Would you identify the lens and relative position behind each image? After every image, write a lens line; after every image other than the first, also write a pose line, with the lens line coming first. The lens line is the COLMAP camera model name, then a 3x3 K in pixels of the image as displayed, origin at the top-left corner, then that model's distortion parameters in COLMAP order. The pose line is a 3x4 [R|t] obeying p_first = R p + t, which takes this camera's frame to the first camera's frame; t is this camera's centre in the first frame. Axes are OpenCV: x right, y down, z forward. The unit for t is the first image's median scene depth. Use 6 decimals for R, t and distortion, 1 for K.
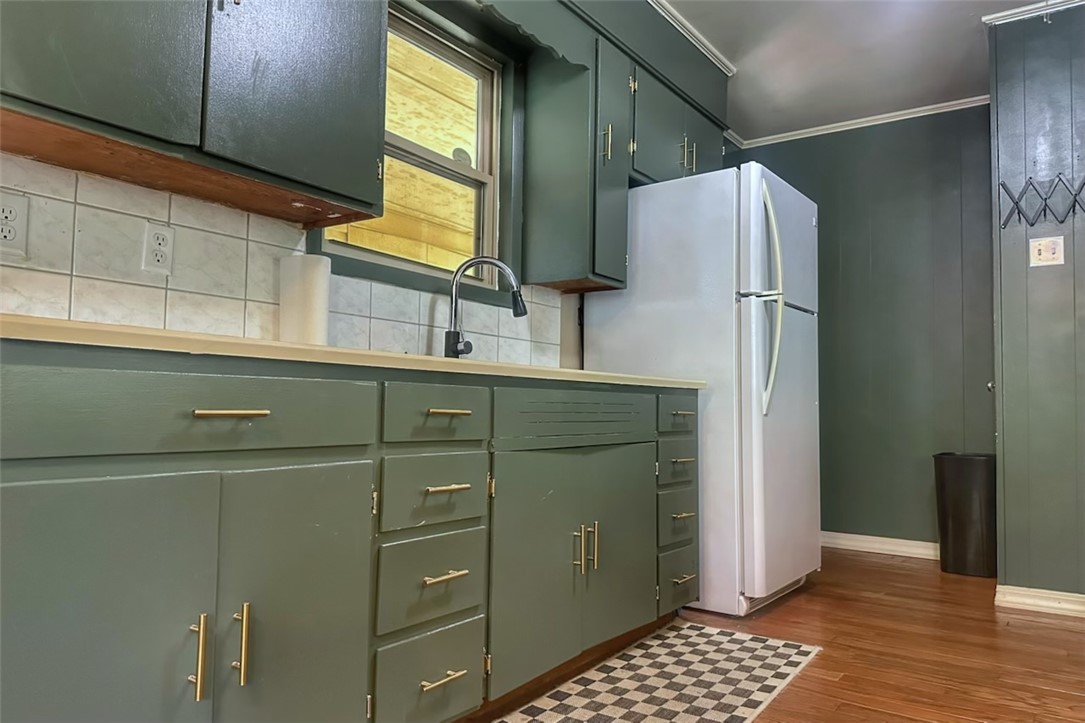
lens RADIAL K [[763.6, 0, 545.7], [0, 763.6, 366.0], [0, 0, 1]] dist [0.079029, -0.104159]
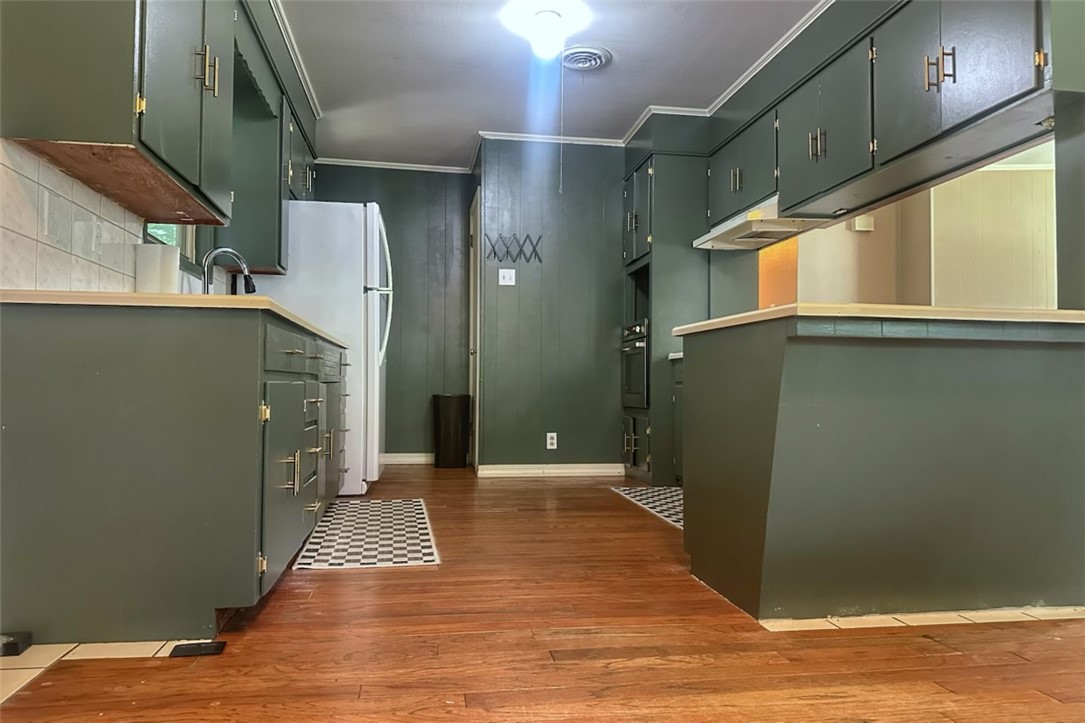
lens RADIAL K [[763.6, 0, 545.7], [0, 763.6, 366.0], [0, 0, 1]] dist [0.079029, -0.104159]
pose [[0.715031, 0.010867, 0.699008, -0.539241], [-0.036430, 0.999100, 0.021732, 0.015282], [-0.698143, -0.041004, 0.714783, -0.339979]]
